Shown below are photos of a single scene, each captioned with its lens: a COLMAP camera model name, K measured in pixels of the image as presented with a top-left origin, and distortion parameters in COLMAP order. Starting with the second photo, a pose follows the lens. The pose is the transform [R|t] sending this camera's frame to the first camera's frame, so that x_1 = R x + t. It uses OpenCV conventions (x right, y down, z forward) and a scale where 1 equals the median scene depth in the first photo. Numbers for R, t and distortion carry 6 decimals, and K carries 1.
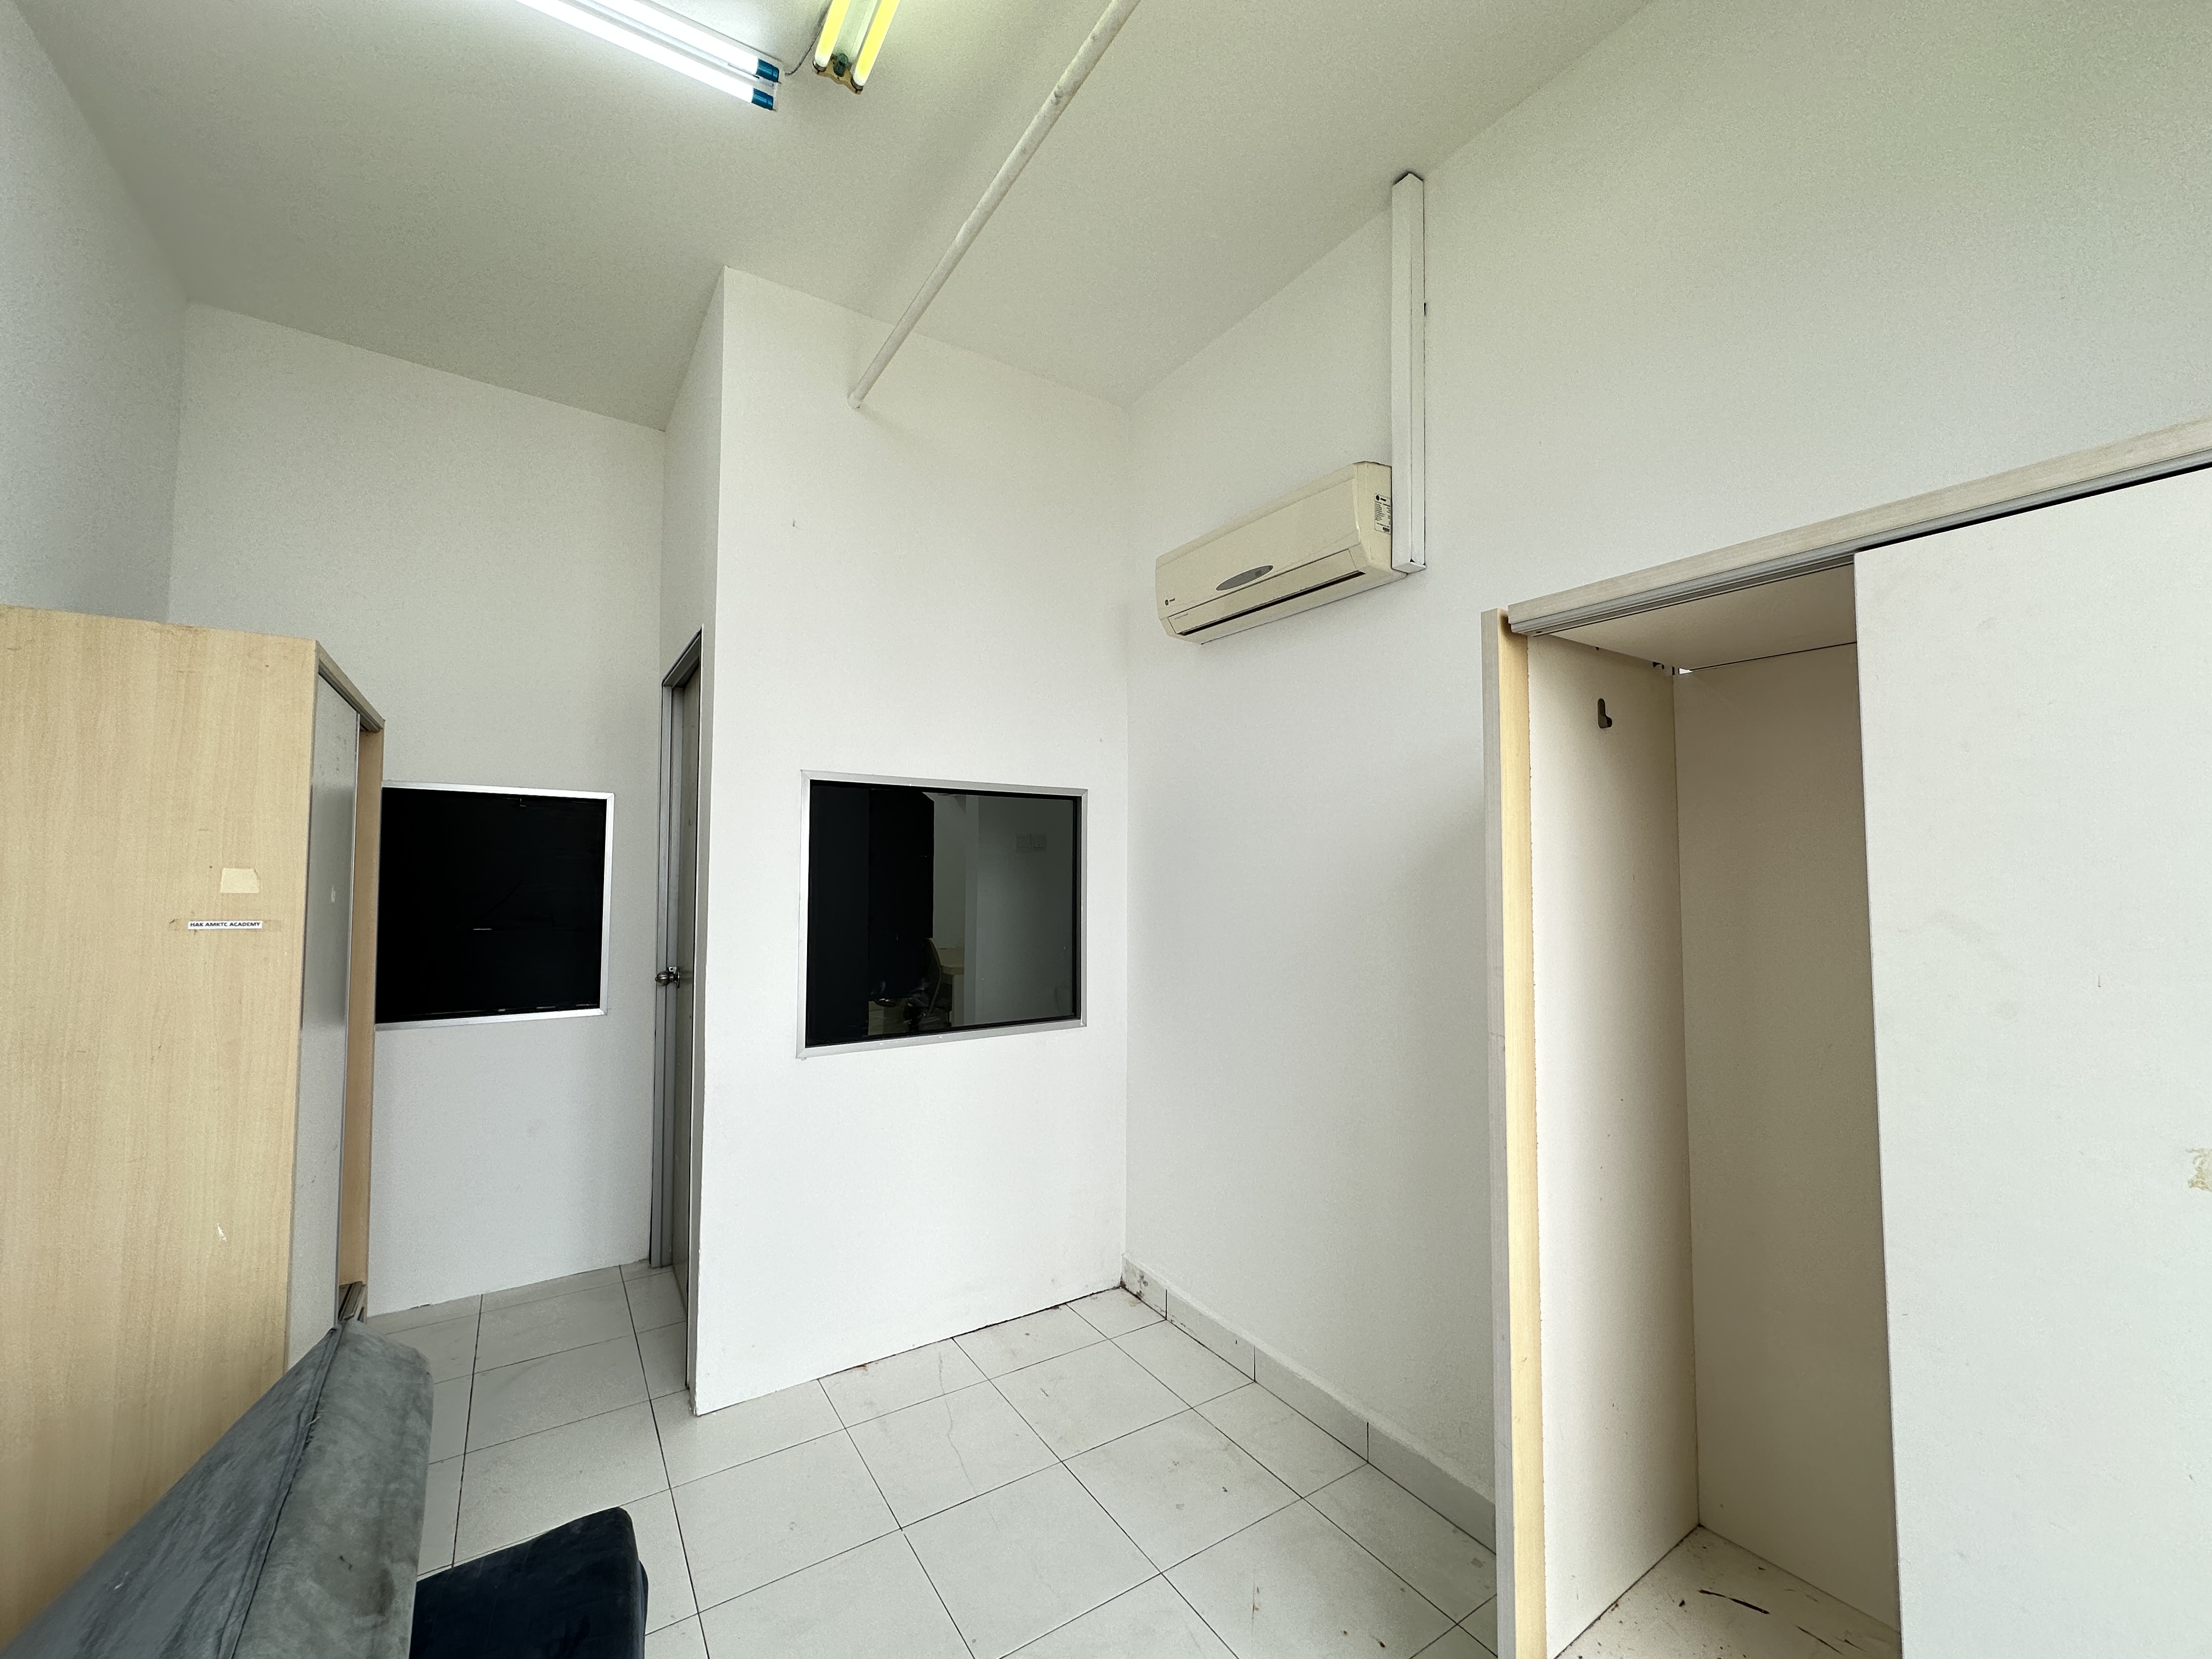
lens RADIAL K [[881.0, 0, 1106.0], [0, 881.0, 829.5], [0, 0, 1]] dist [-0.002437, 0.000065]
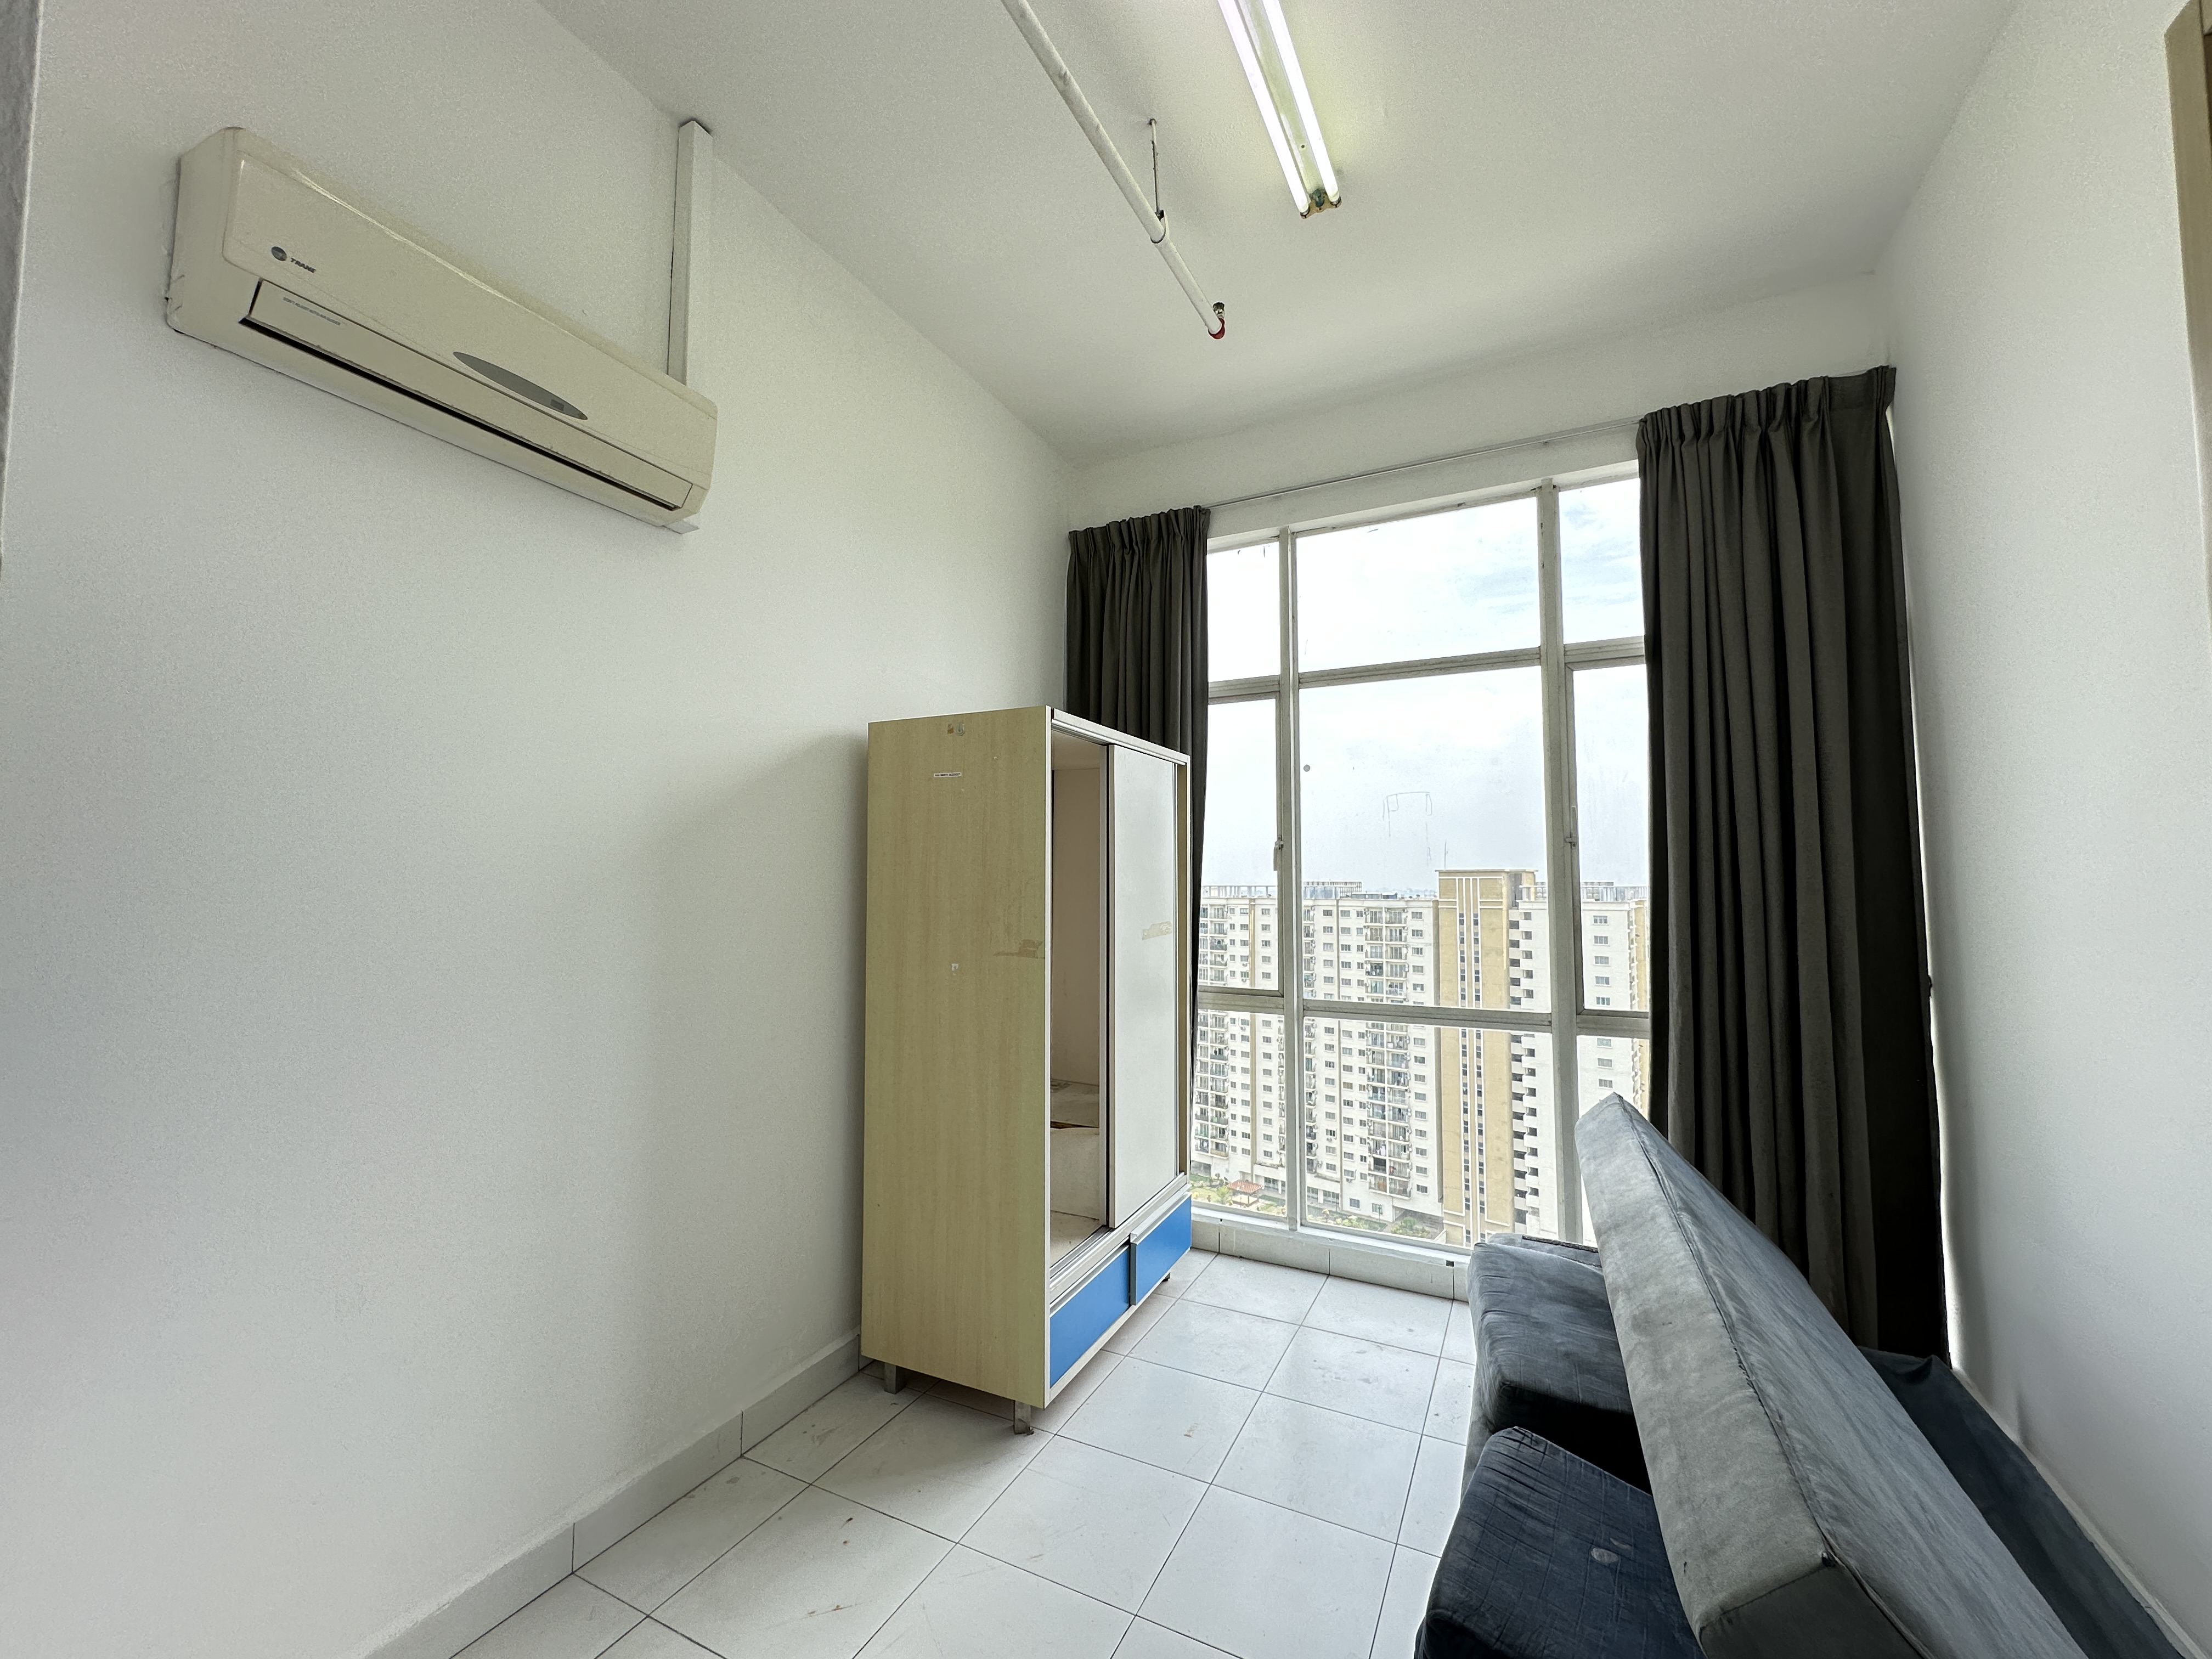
lens RADIAL K [[881.0, 0, 1106.0], [0, 881.0, 829.5], [0, 0, 1]] dist [-0.002437, 0.000065]
pose [[-0.506323, 0.045196, 0.861159, -0.661528], [-0.042789, 0.996079, -0.077435, 0.079087], [-0.861282, -0.076055, -0.502403, 1.014461]]
